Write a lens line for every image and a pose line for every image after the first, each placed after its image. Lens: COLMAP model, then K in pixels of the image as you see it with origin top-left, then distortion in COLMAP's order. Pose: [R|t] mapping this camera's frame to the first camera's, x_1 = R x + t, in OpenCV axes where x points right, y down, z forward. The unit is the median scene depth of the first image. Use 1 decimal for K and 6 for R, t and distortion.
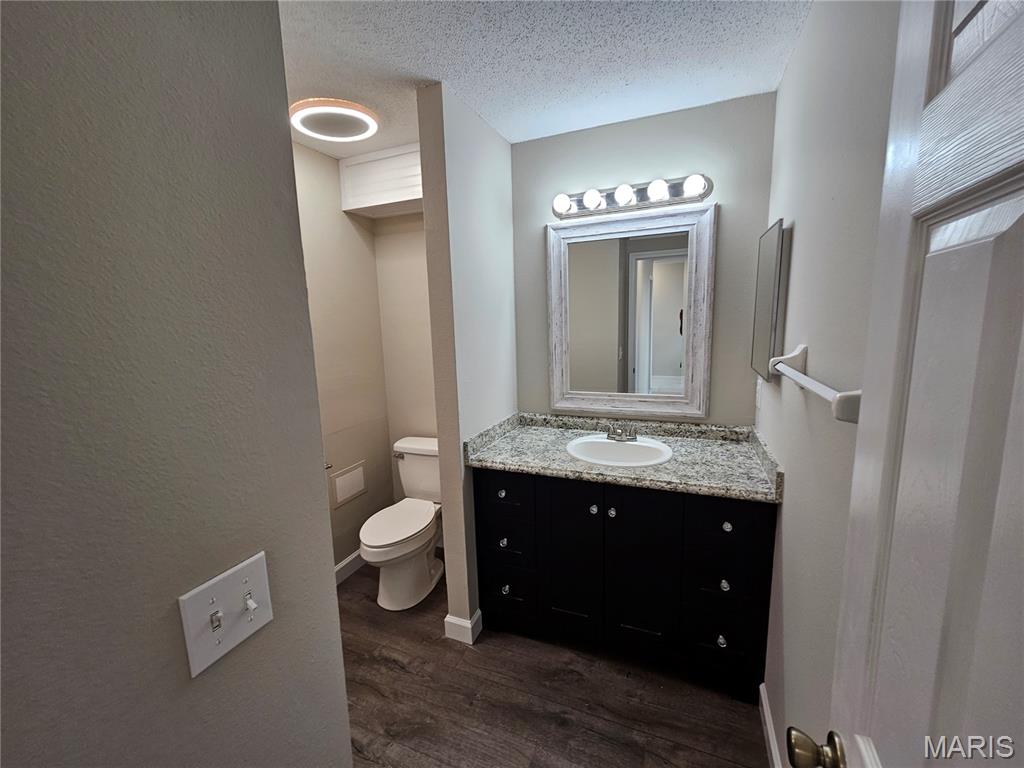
lens RADIAL K [[419.8, 0, 511.3], [0, 419.8, 391.0], [0, 0, 1]] dist [0.002629, -0.000901]
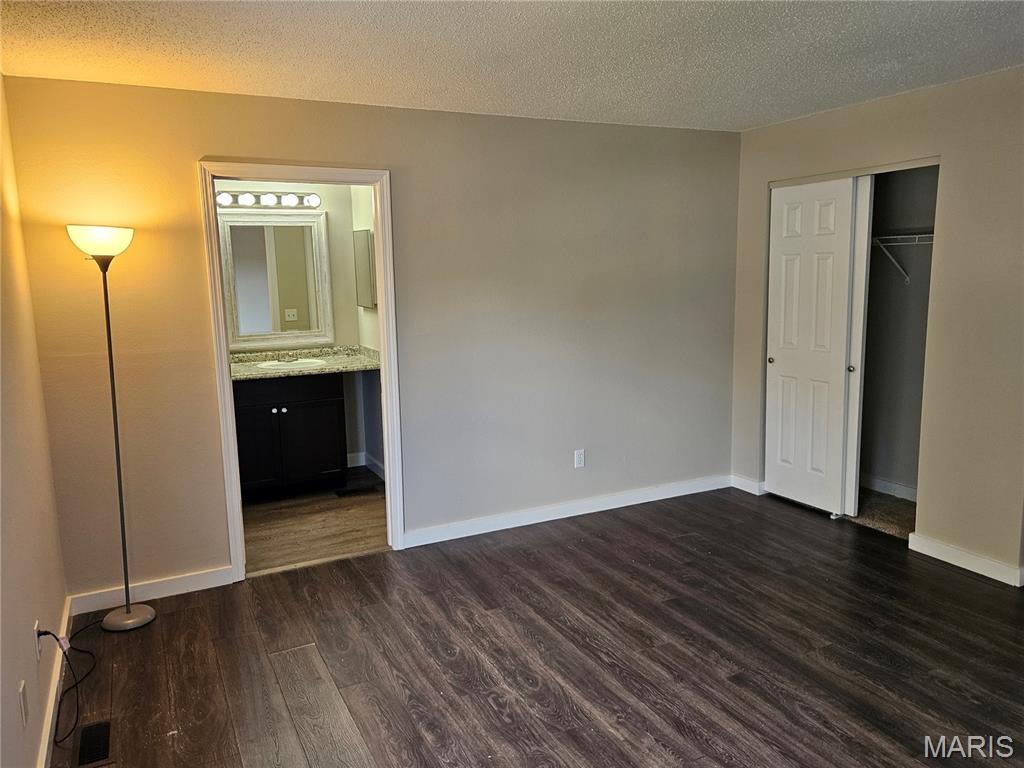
lens RADIAL K [[757.2, 0, 508.9], [0, 757.2, 383.3], [0, 0, 1]] dist [0.063966, -0.049818]
pose [[0.663803, -0.107270, 0.740175, -1.306896], [0.135040, 0.990586, 0.022454, 0.251853], [-0.735615, 0.085048, 0.672039, -1.465299]]
